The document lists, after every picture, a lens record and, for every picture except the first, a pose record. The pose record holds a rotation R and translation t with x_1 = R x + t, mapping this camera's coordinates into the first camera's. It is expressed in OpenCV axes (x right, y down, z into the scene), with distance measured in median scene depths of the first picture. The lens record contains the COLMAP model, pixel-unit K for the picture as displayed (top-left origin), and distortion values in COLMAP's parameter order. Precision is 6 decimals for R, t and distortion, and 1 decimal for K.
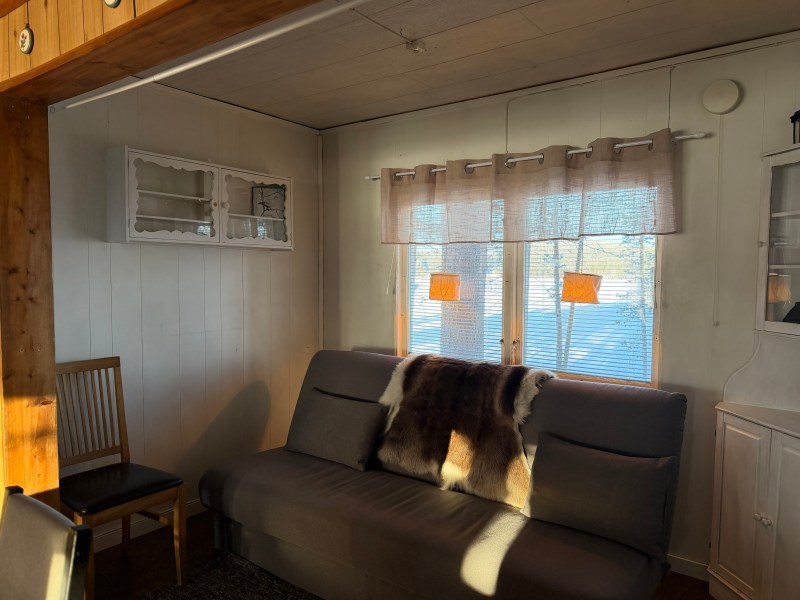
lens RADIAL K [[568.9, 0, 401.5], [0, 568.9, 300.4], [0, 0, 1]] dist [0.033830, -0.023054]
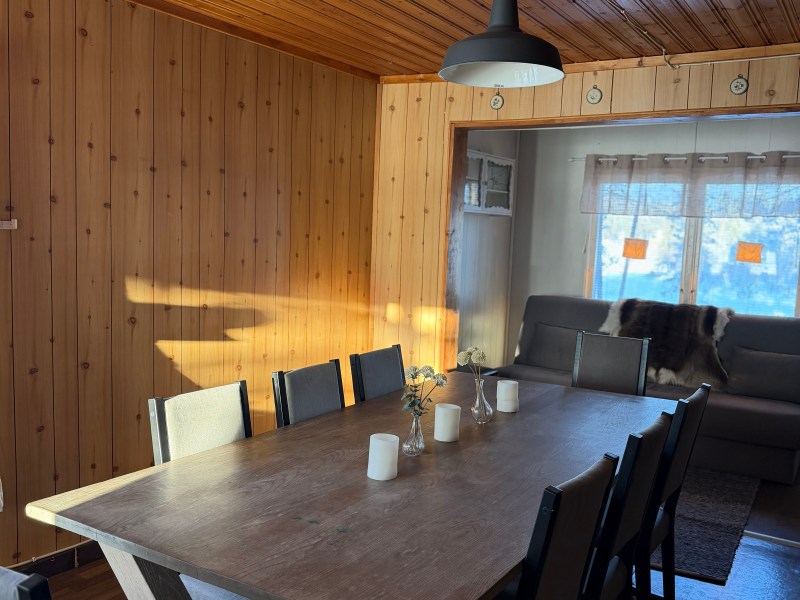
lens RADIAL K [[763.6, 0, 405.4], [0, 763.6, 306.4], [0, 0, 1]] dist [0.007164, 0.000000]
pose [[0.997250, 0.020799, 0.071135, -0.698749], [-0.025345, 0.997653, 0.063606, 0.013006], [-0.069645, -0.065234, 0.995437, -0.880188]]
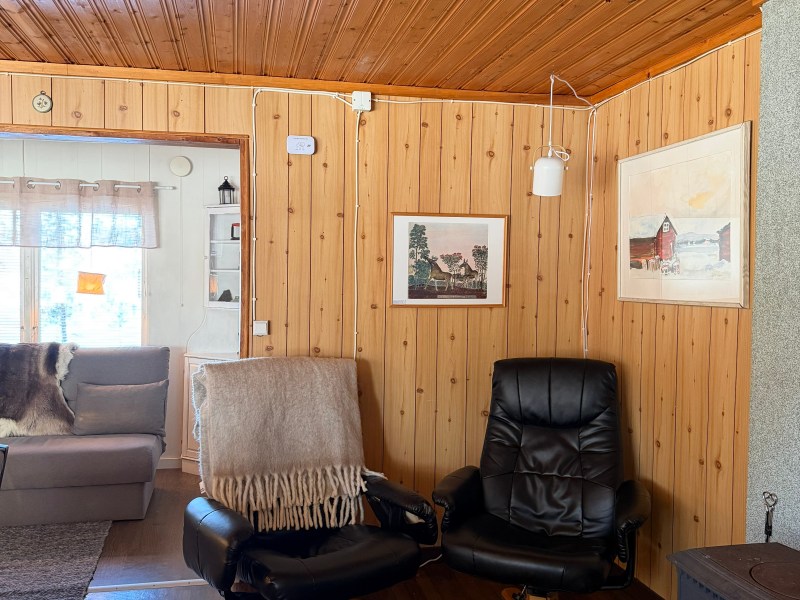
lens RADIAL K [[763.6, 0, 407.0], [0, 763.6, 300.8], [0, 0, 1]] dist [0.007164, 0.000000]
pose [[0.664567, -0.026749, 0.746750, -0.572297], [0.022917, 0.999619, 0.015411, 0.009113], [-0.746877, 0.006872, 0.664927, -0.814134]]
